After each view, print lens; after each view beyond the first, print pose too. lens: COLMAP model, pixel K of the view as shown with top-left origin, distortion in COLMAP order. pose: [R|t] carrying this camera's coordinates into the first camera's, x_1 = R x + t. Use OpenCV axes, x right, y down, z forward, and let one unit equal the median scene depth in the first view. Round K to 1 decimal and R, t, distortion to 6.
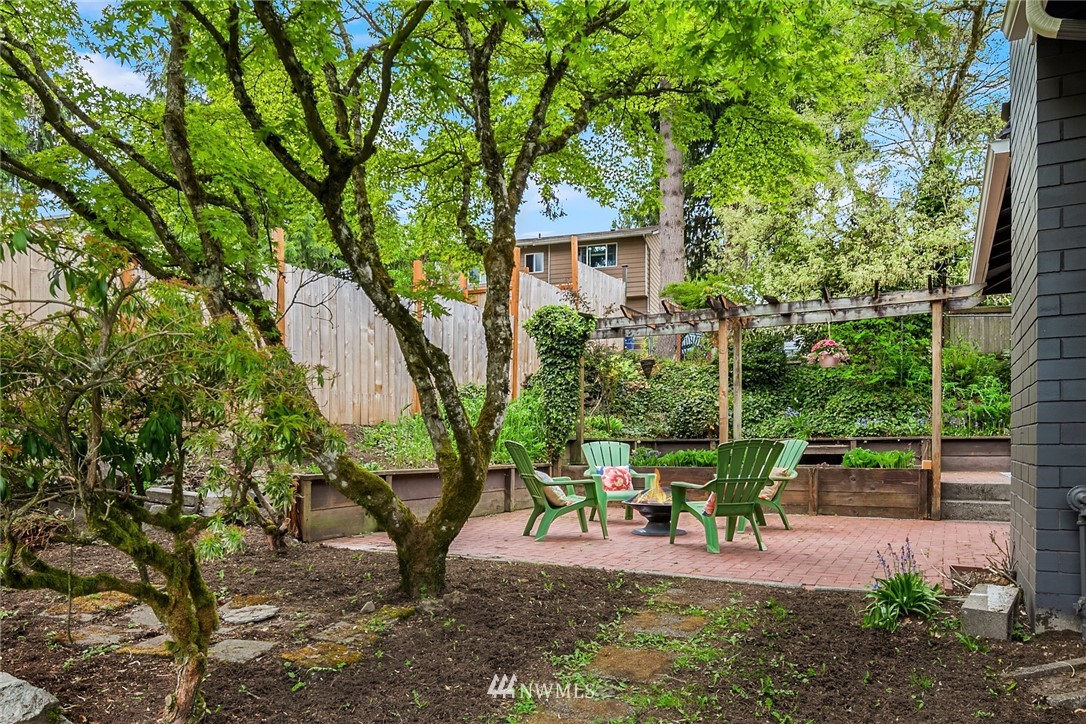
lens RADIAL K [[728.6, 0, 543.0], [0, 728.6, 362.0], [0, 0, 1]] dist [-0.032330, -0.000414]
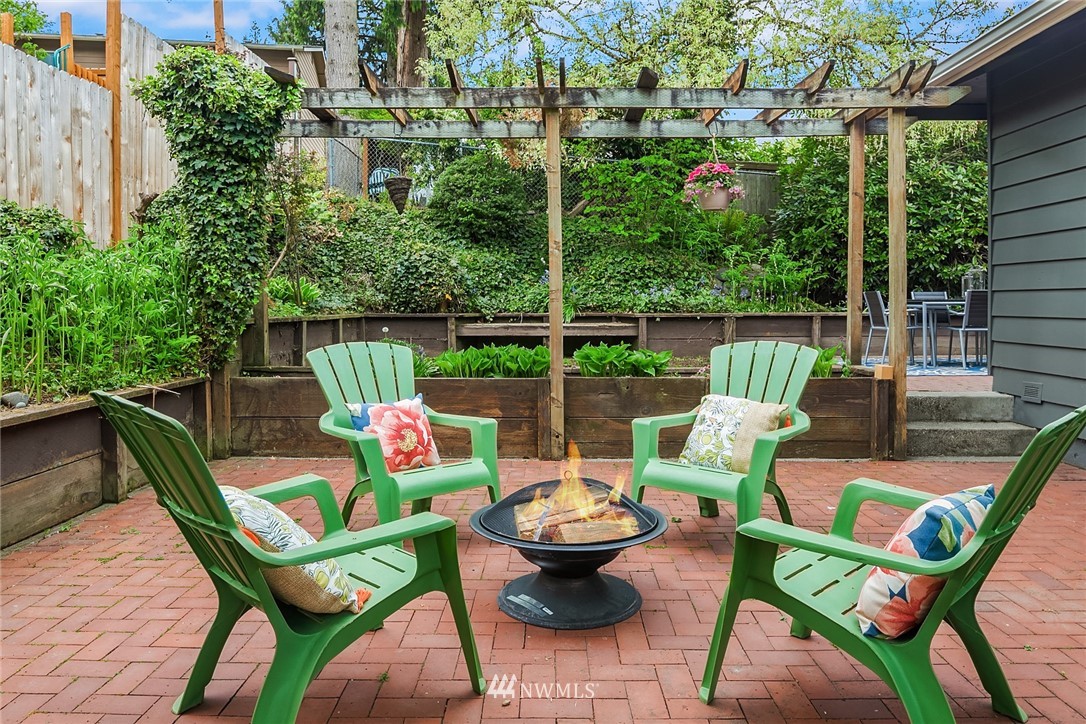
lens RADIAL K [[699.8, 0, 524.8], [0, 699.8, 336.0], [0, 0, 1]] dist [-0.010597, -0.001698]
pose [[0.881106, -0.021368, 0.472436, -0.021781], [-0.055710, 0.987333, 0.148558, 0.029153], [-0.469626, -0.157215, 0.868755, 0.468602]]
